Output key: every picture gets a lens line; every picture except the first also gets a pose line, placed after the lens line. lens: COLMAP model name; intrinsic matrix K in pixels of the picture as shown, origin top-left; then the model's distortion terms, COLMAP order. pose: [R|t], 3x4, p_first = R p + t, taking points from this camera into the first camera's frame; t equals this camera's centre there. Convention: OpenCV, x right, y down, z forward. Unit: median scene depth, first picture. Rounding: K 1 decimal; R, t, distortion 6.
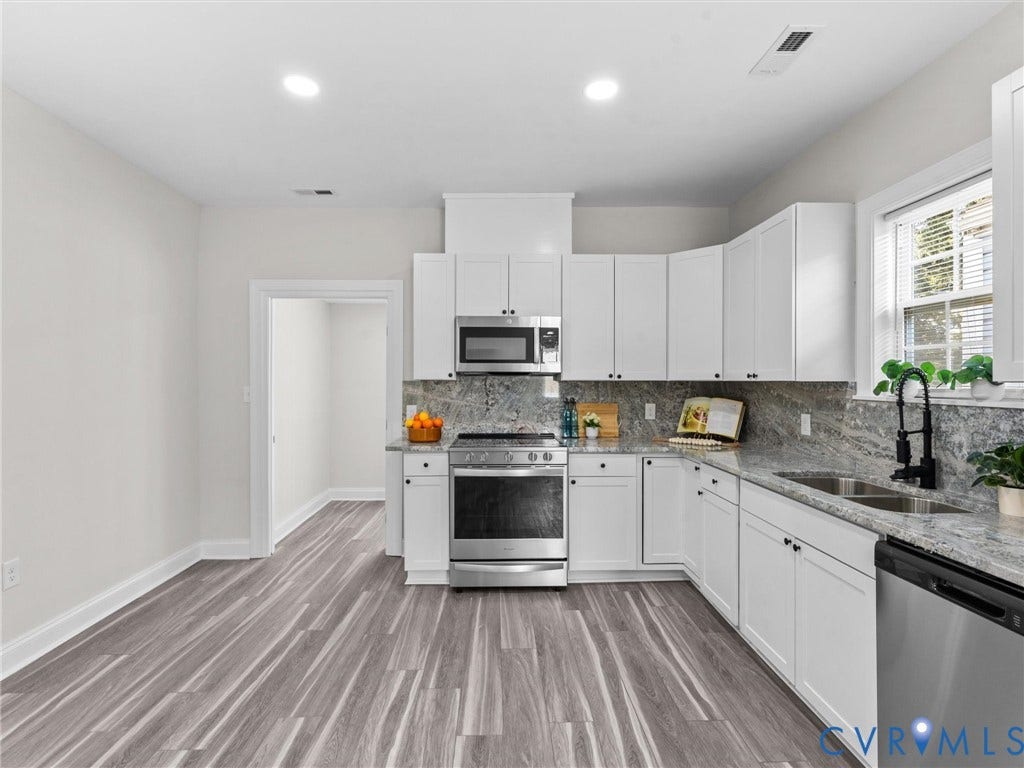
lens RADIAL K [[525.7, 0, 512.0], [0, 525.7, 384.0], [0, 0, 1]] dist [-0.024238, -0.000080]
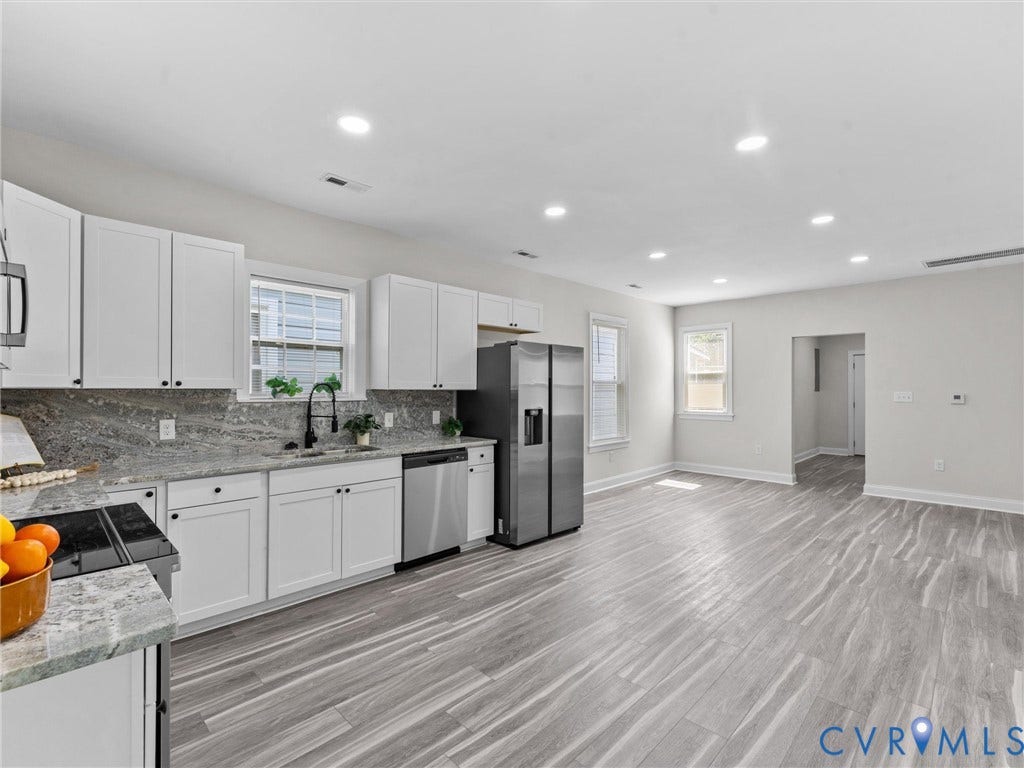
lens RADIAL K [[525.7, 0, 512.0], [0, 525.7, 384.0], [0, 0, 1]] dist [-0.024238, -0.000080]
pose [[-0.728393, 0.002536, 0.685155, -0.800193], [0.001033, 0.999996, -0.002603, -0.013860], [-0.685159, -0.001188, -0.728393, 1.528605]]
